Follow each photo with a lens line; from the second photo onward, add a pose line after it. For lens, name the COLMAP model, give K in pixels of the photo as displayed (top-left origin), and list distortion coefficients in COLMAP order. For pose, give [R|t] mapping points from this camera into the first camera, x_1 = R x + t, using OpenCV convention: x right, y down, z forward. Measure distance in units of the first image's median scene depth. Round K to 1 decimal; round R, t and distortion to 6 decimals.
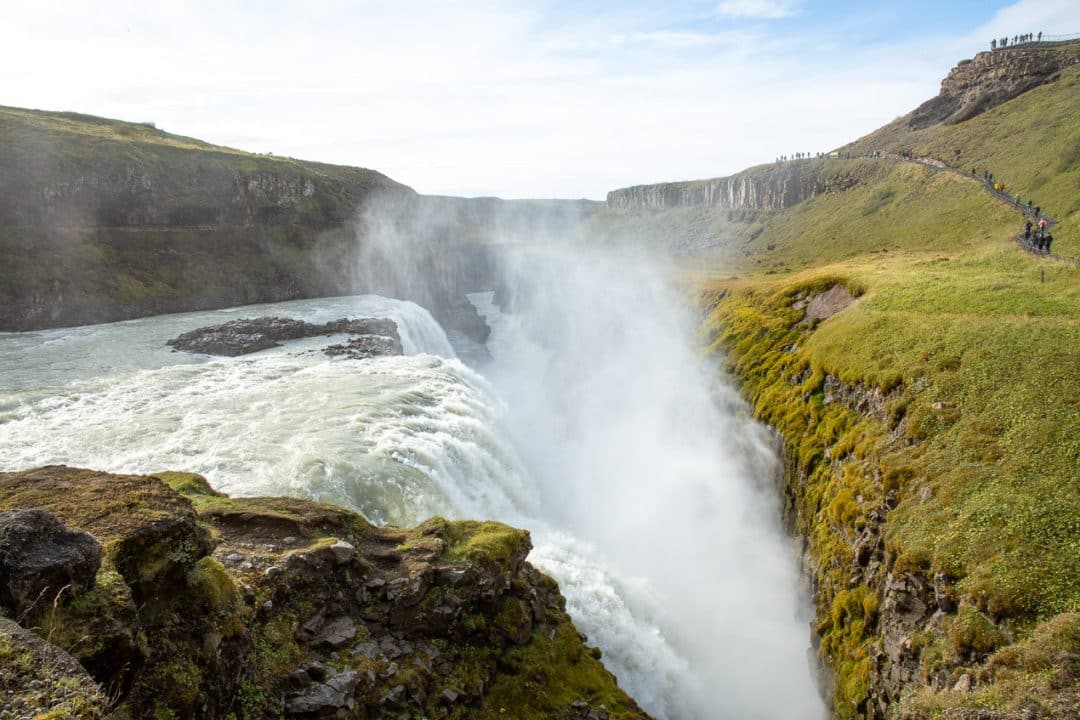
lens RADIAL K [[730.7, 0, 540.5], [0, 730.7, 359.3], [0, 0, 1]] dist [-0.042873, 0.007780]
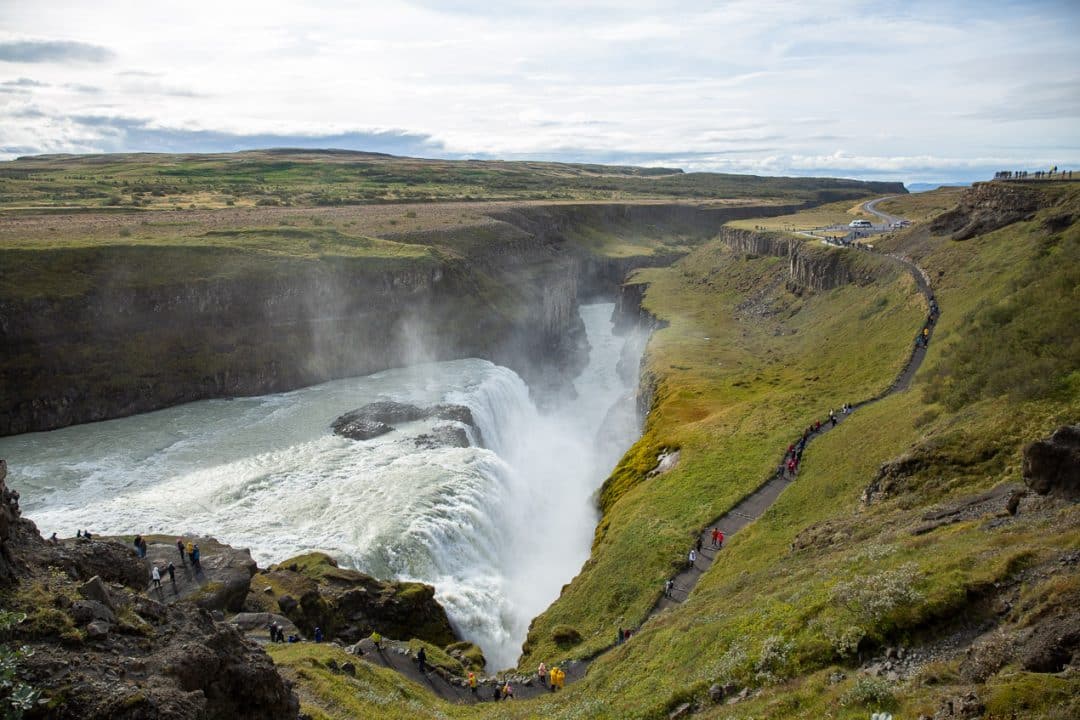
lens RADIAL K [[730.7, 0, 538.7], [0, 730.7, 359.5], [0, 0, 1]] dist [-0.042873, 0.007780]
pose [[0.973283, 0.066308, -0.219825, 0.432930], [-0.056092, 0.997050, 0.052399, -0.374825], [0.222651, -0.038669, 0.974131, -0.744633]]
